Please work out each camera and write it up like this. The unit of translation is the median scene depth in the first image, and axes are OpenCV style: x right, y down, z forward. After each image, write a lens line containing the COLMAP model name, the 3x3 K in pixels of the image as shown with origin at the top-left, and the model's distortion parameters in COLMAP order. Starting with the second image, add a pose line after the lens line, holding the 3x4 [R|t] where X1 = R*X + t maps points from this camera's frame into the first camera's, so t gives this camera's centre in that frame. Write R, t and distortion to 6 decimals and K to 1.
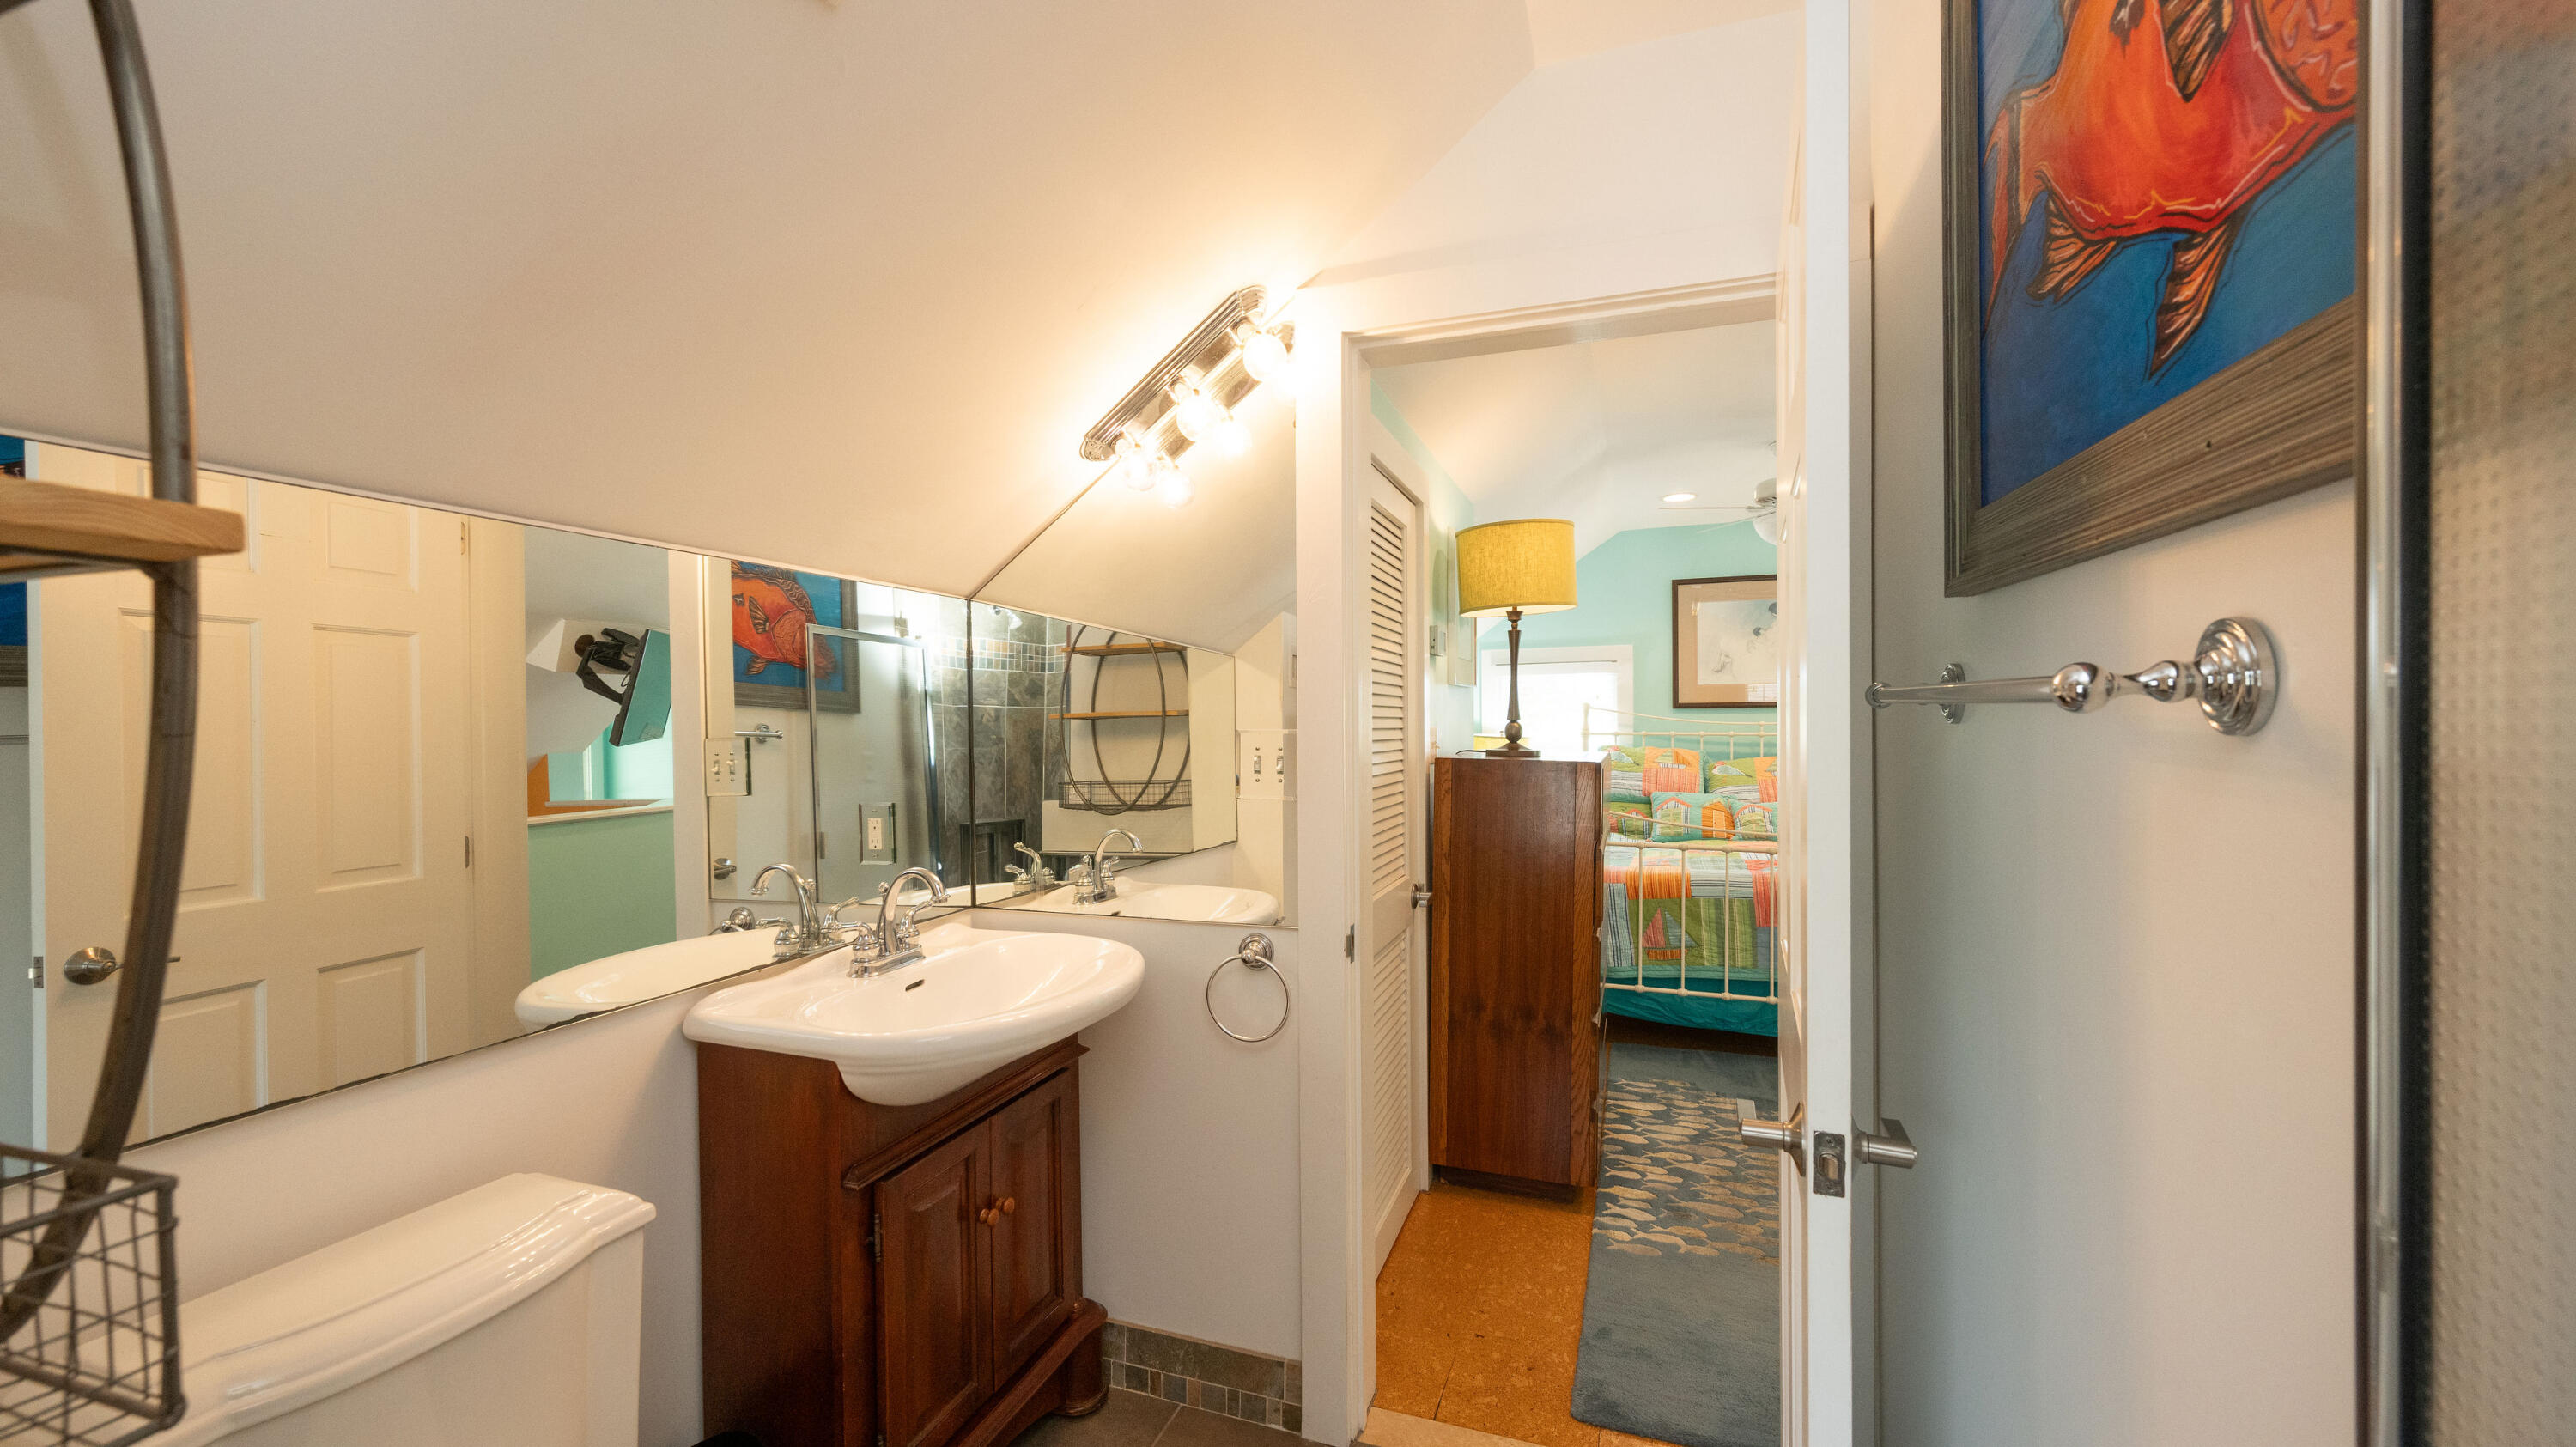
lens RADIAL K [[1018.8, 0, 1288.6], [0, 1018.8, 722.5], [0, 0, 1]] dist [-0.000535, -0.000225]
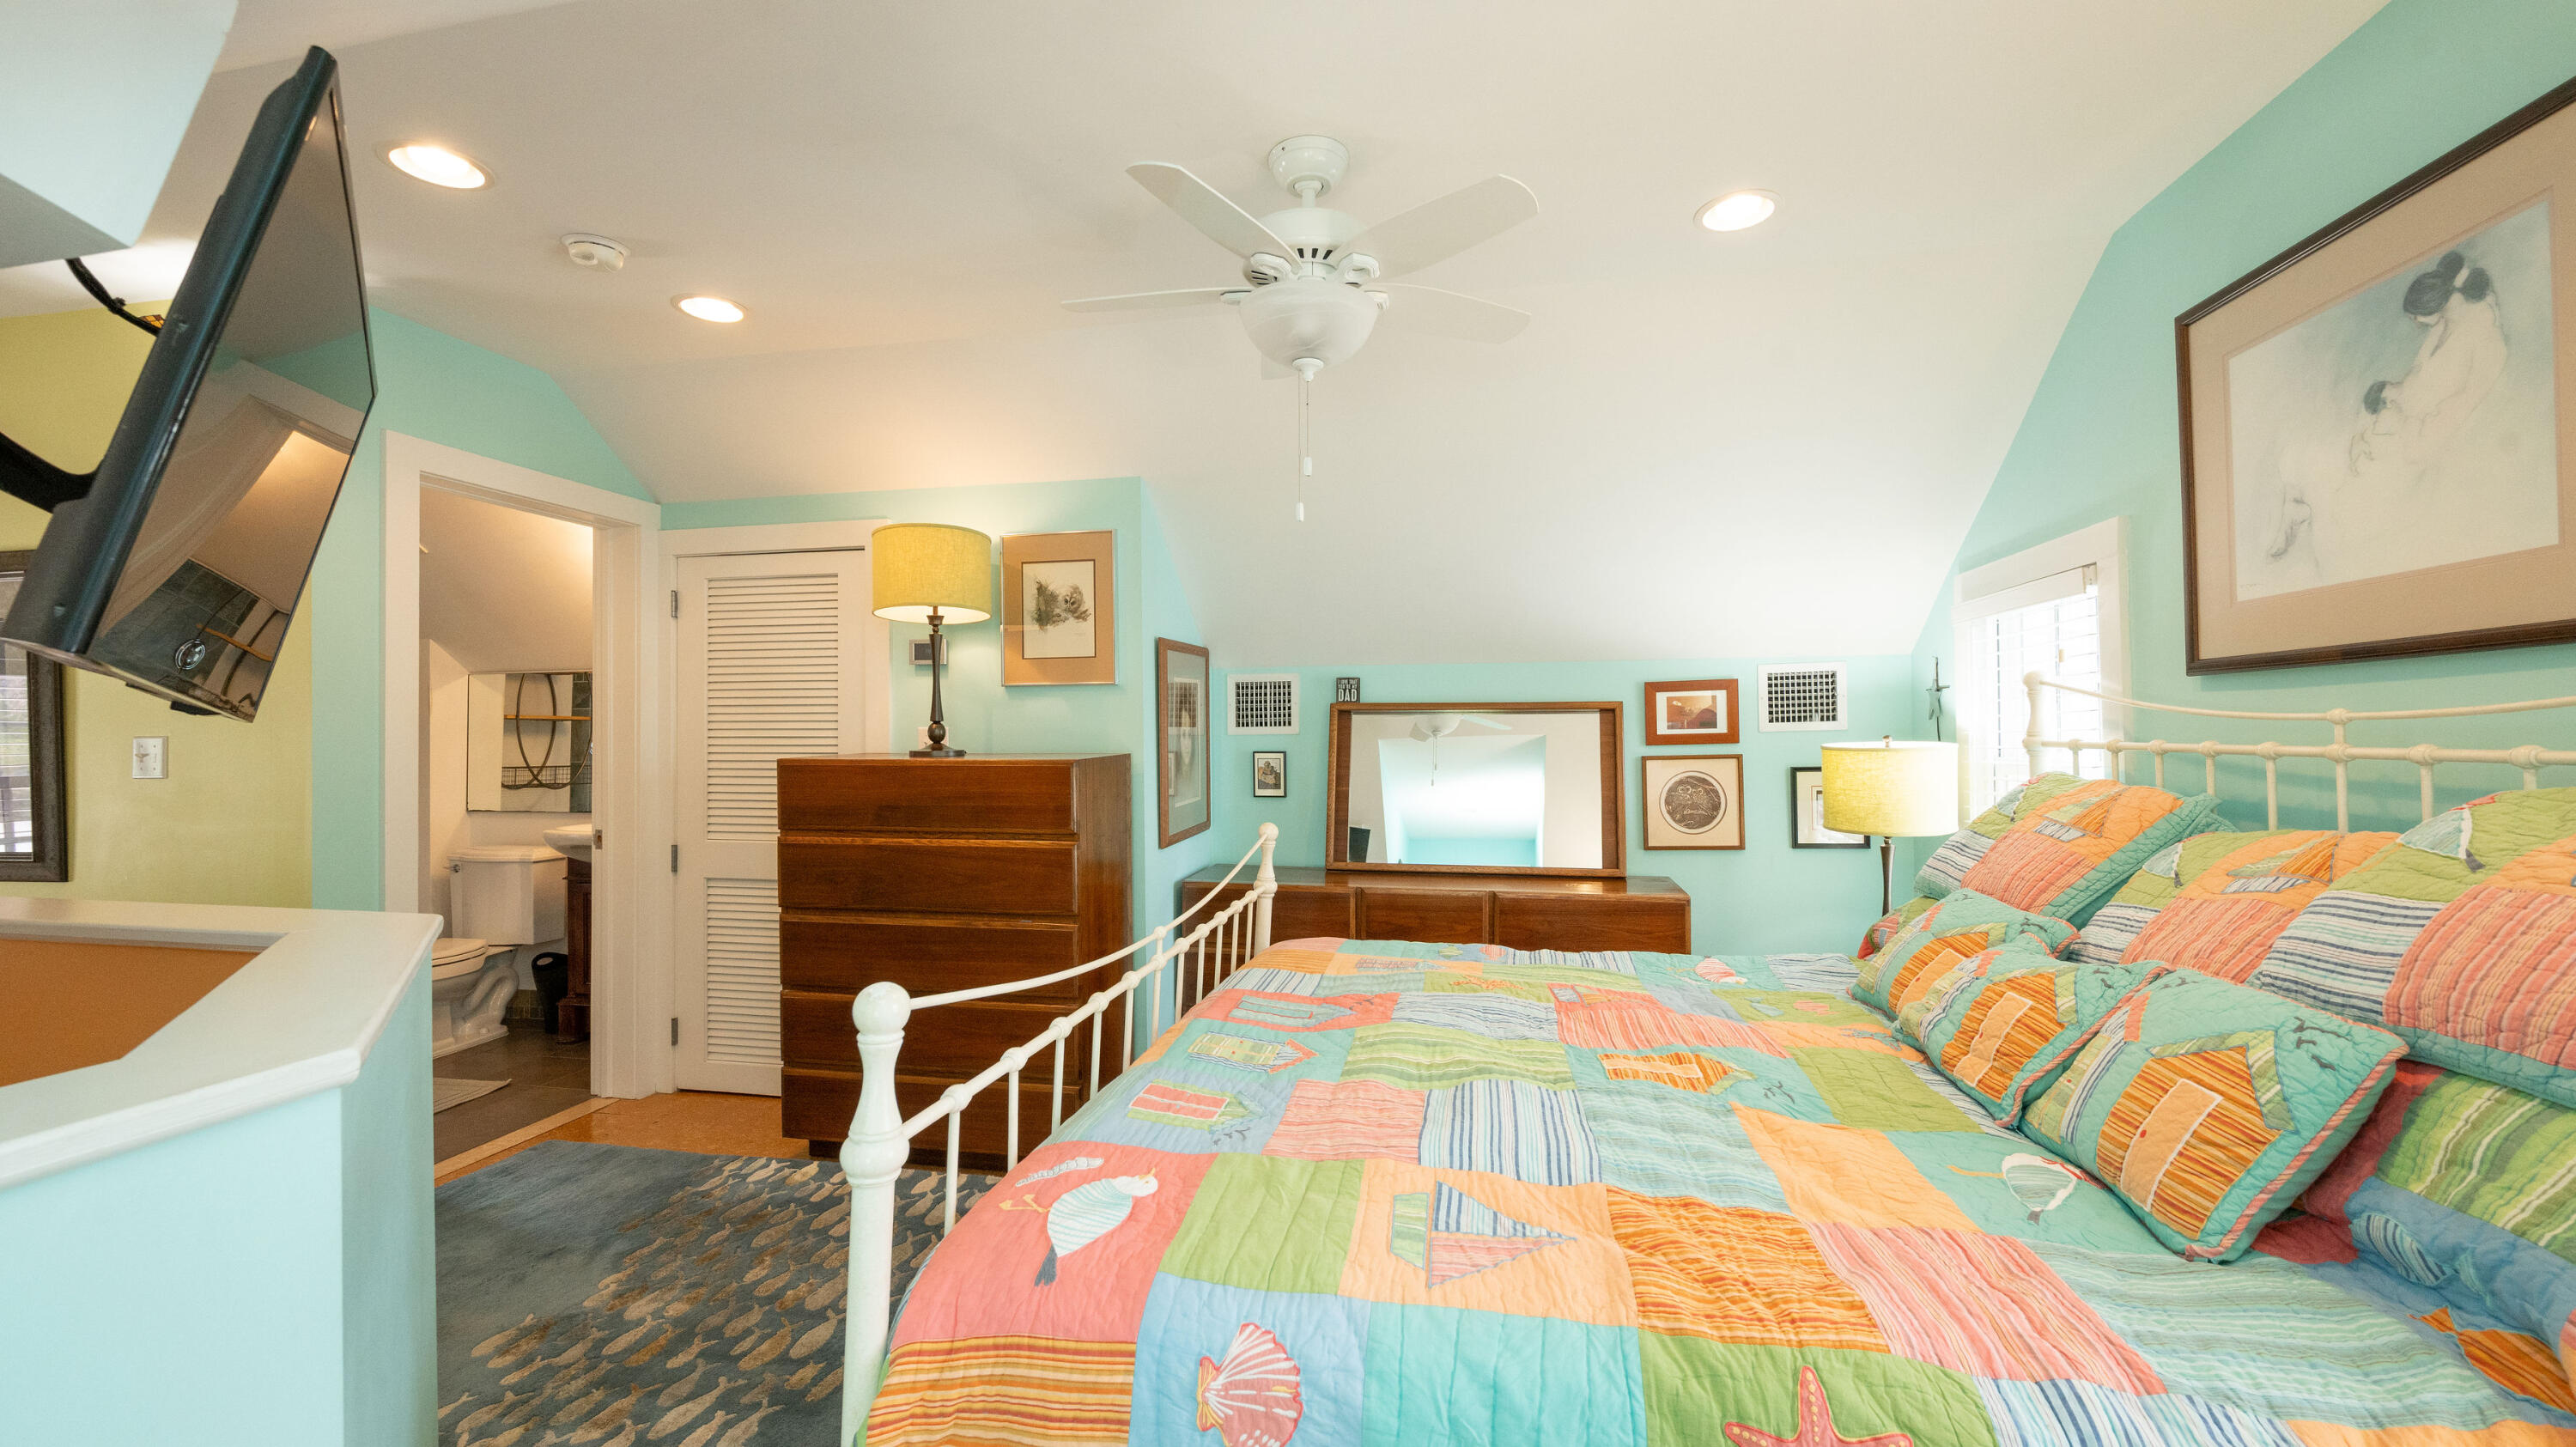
lens RADIAL K [[1018.8, 0, 1292.2], [0, 1018.8, 728.6], [0, 0, 1]] dist [-0.000535, -0.000225]
pose [[0.150355, 0.003203, -0.988627, 0.899986], [0.006979, 0.999966, 0.004301, 0.001789], [0.988607, -0.007546, 0.150327, 0.836715]]
